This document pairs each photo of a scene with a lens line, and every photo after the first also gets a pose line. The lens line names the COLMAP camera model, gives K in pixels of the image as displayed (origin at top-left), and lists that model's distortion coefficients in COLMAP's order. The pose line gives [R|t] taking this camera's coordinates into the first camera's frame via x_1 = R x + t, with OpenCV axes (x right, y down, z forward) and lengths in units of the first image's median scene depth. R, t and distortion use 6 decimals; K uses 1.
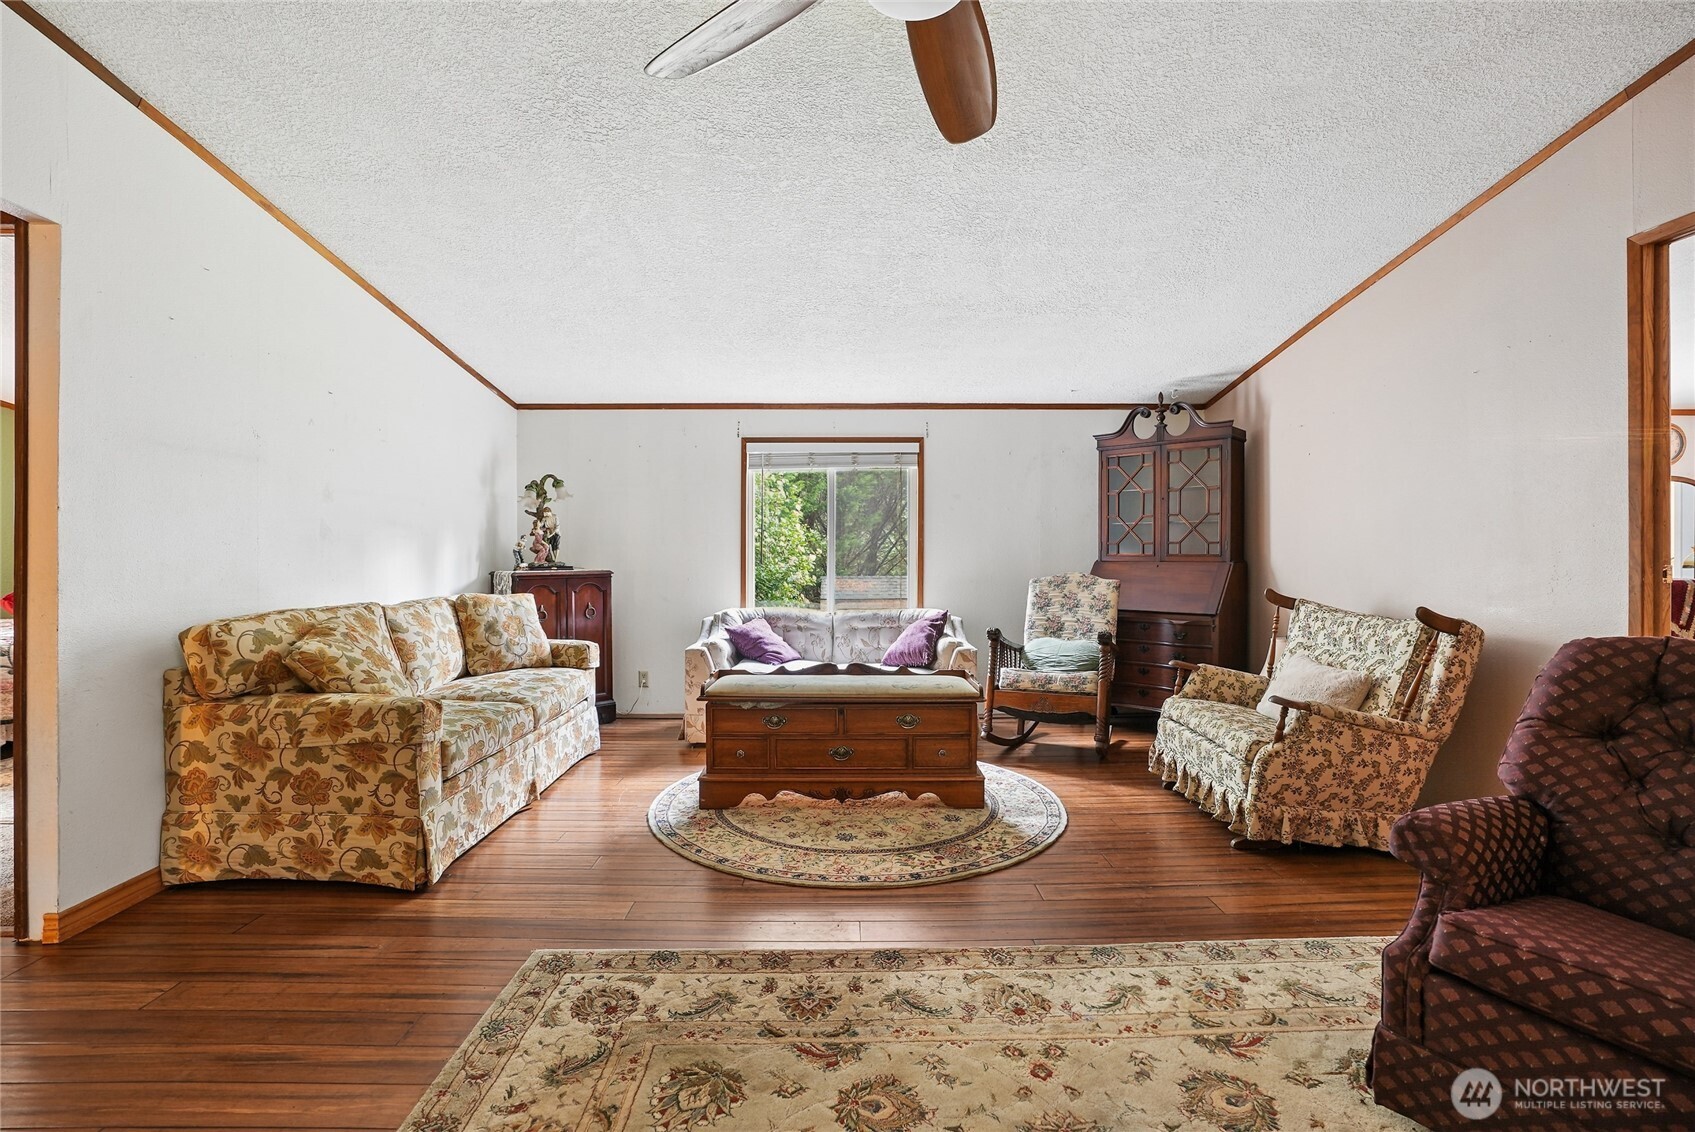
lens RADIAL K [[792.8, 0, 856.8], [0, 792.8, 569.7], [0, 0, 1]] dist [-0.041213, 0.006231]
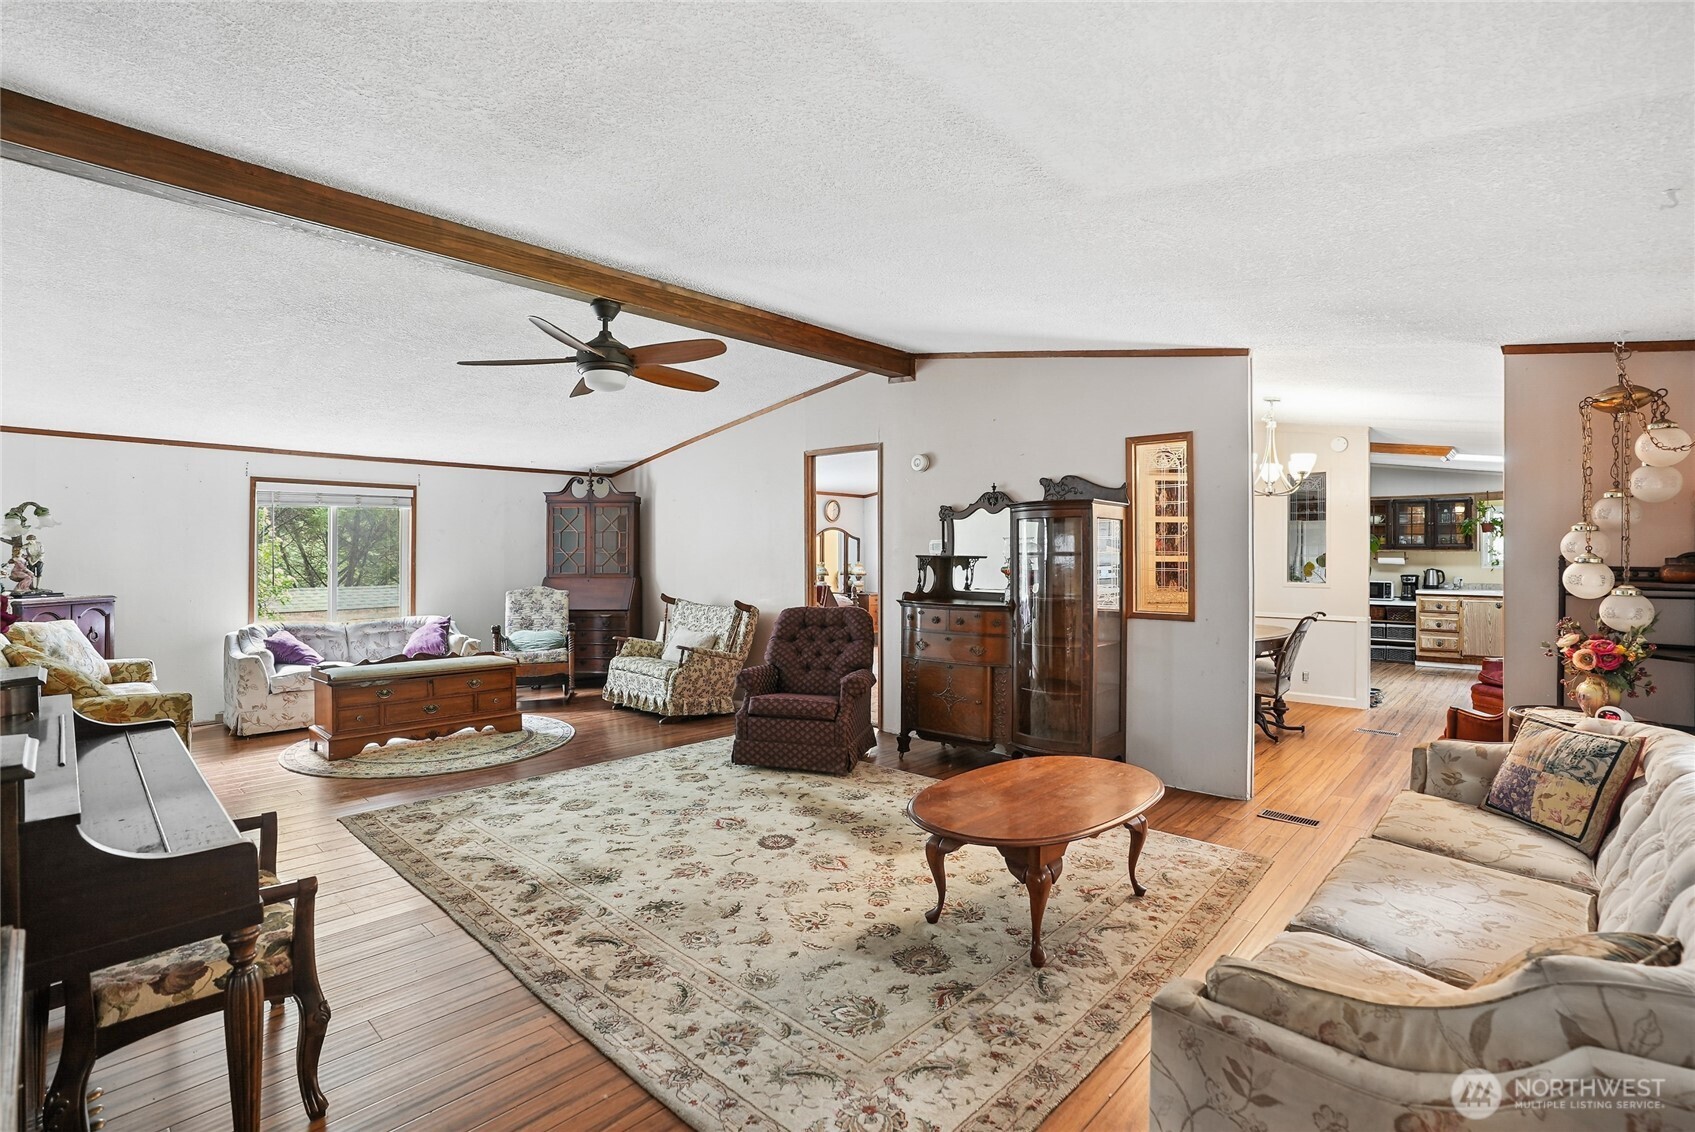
lens RADIAL K [[792.8, 0, 839.8], [0, 792.8, 561.3], [0, 0, 1]] dist [-0.041213, 0.006231]
pose [[0.706709, -0.006542, 0.707474, -0.515348], [0.014954, 0.999872, -0.005692, -0.035714], [-0.707346, 0.014603, 0.706716, -0.629771]]
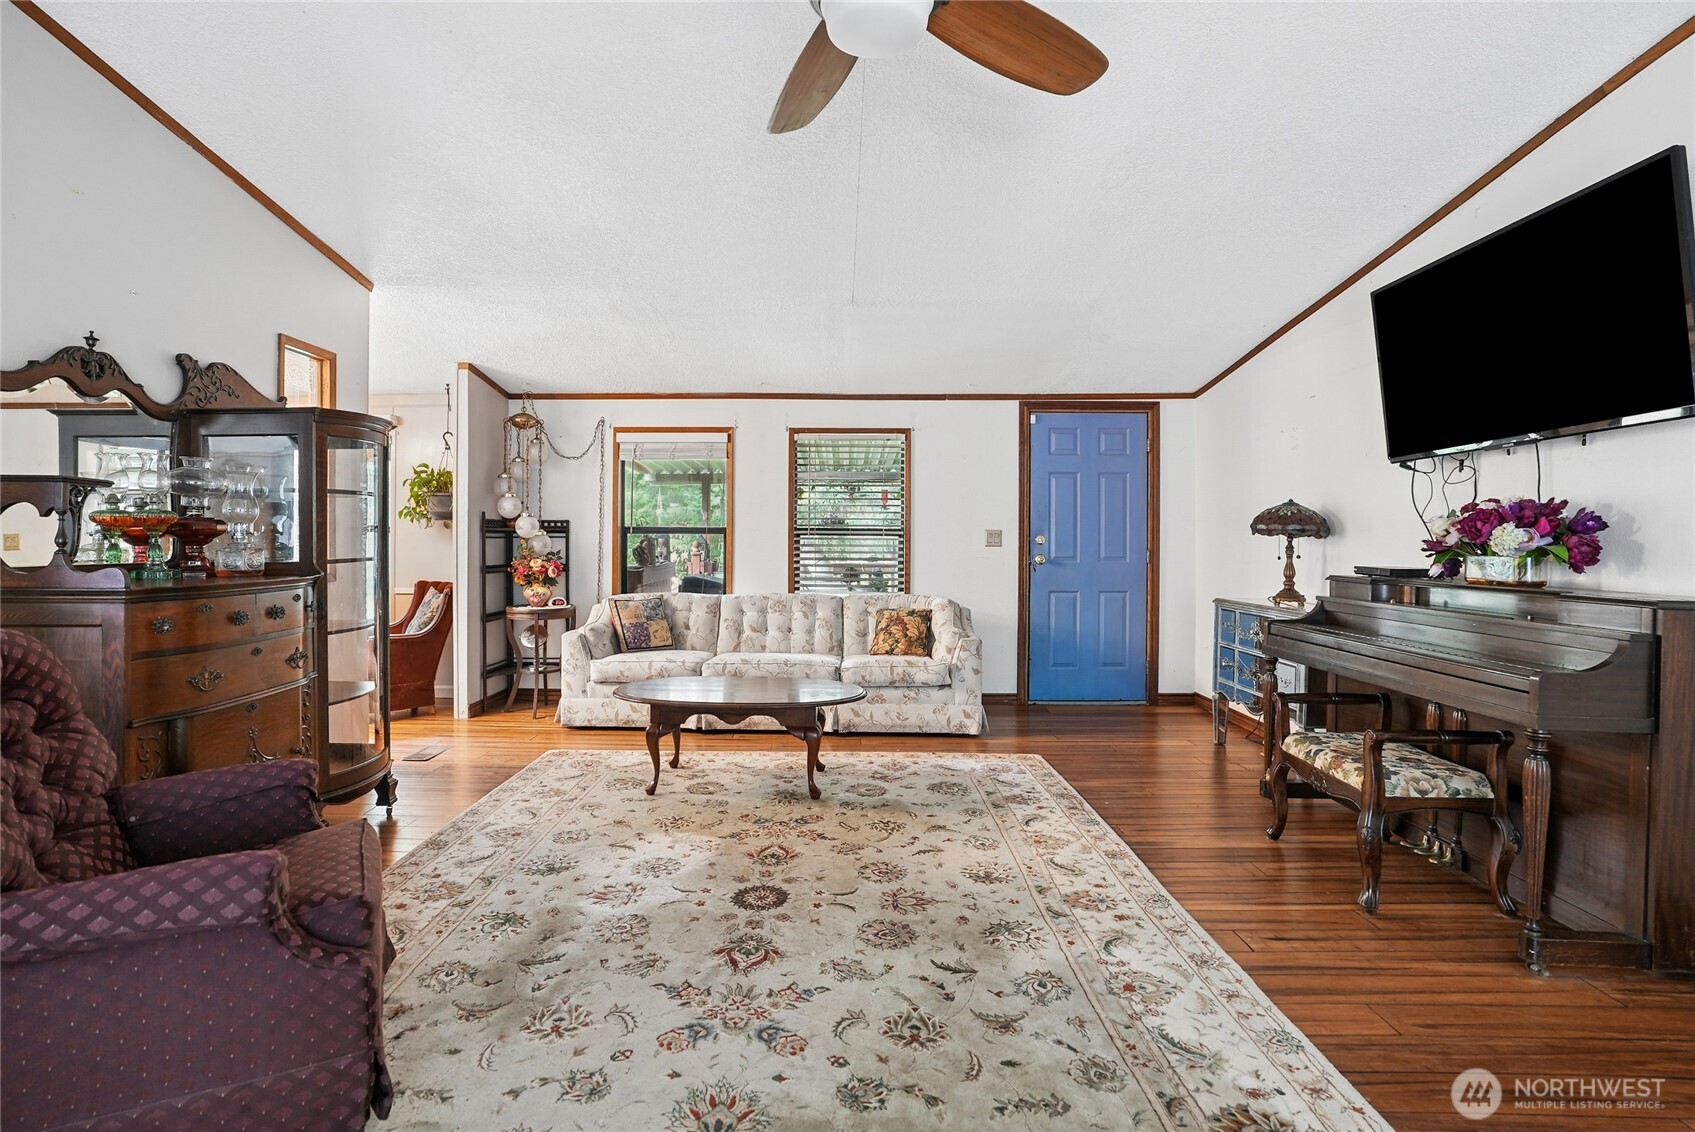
lens RADIAL K [[792.8, 0, 839.9], [0, 792.8, 558.4], [0, 0, 1]] dist [-0.041213, 0.006231]
pose [[-0.999567, -0.003714, 0.029199, 0.053779], [-0.002322, 0.998865, 0.047573, -0.019977], [-0.029343, 0.047484, -0.998441, 0.844032]]
